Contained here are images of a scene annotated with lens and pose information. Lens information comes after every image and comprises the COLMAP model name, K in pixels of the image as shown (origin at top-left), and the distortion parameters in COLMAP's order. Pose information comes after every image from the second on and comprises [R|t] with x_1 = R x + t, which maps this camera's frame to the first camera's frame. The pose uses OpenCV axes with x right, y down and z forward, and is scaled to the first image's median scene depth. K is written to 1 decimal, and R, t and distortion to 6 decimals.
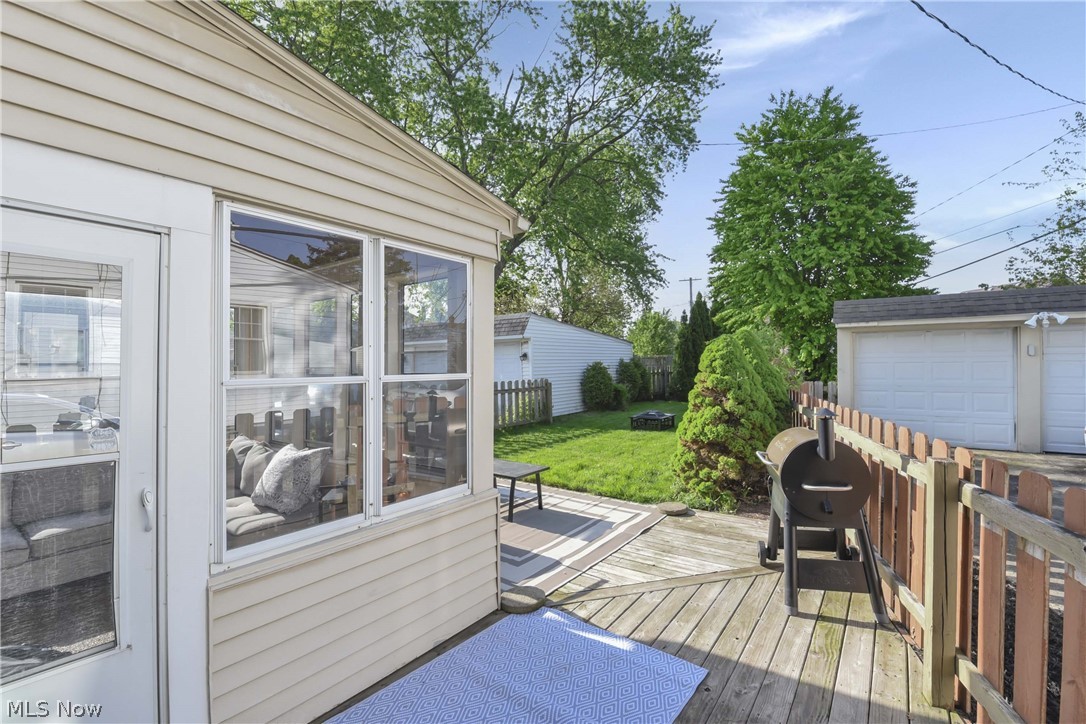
lens RADIAL K [[465.5, 0, 543.0], [0, 465.5, 362.0], [0, 0, 1]] dist [0.000109, 0.000007]
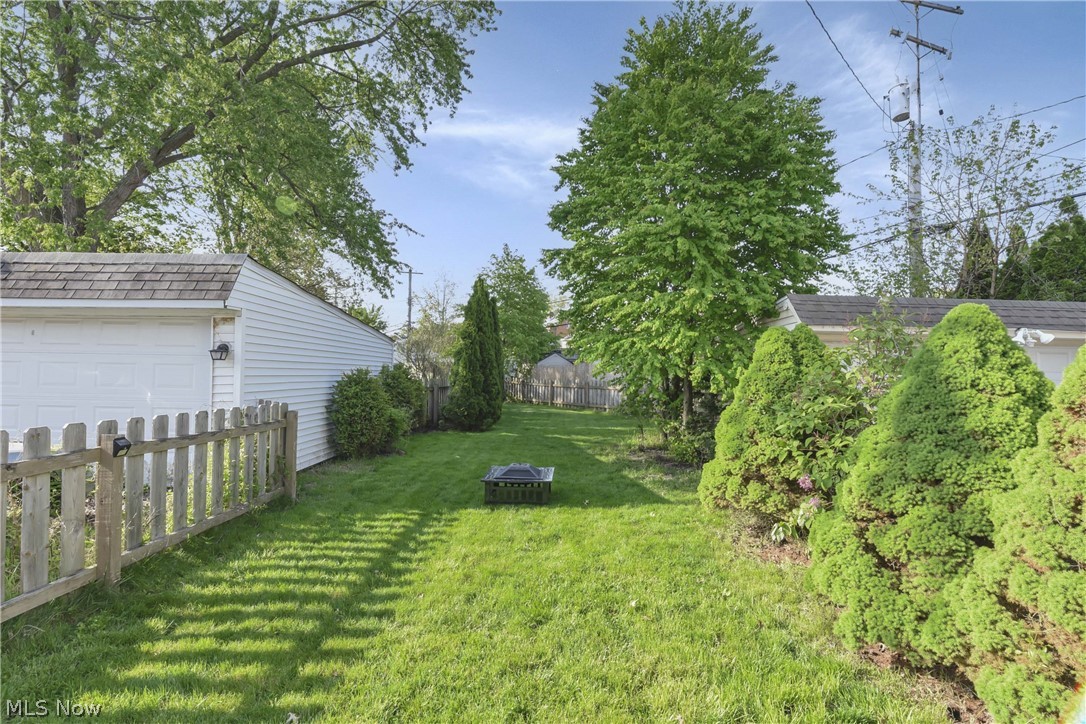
lens RADIAL K [[515.8, 0, 543.0], [0, 515.8, 362.0], [0, 0, 1]] dist [0.002032, 0.000192]
pose [[0.806393, 0.044429, 0.589708, -0.083564], [-0.031625, 0.998987, -0.032020, 0.004295], [-0.590533, 0.007171, 0.806981, 0.427660]]
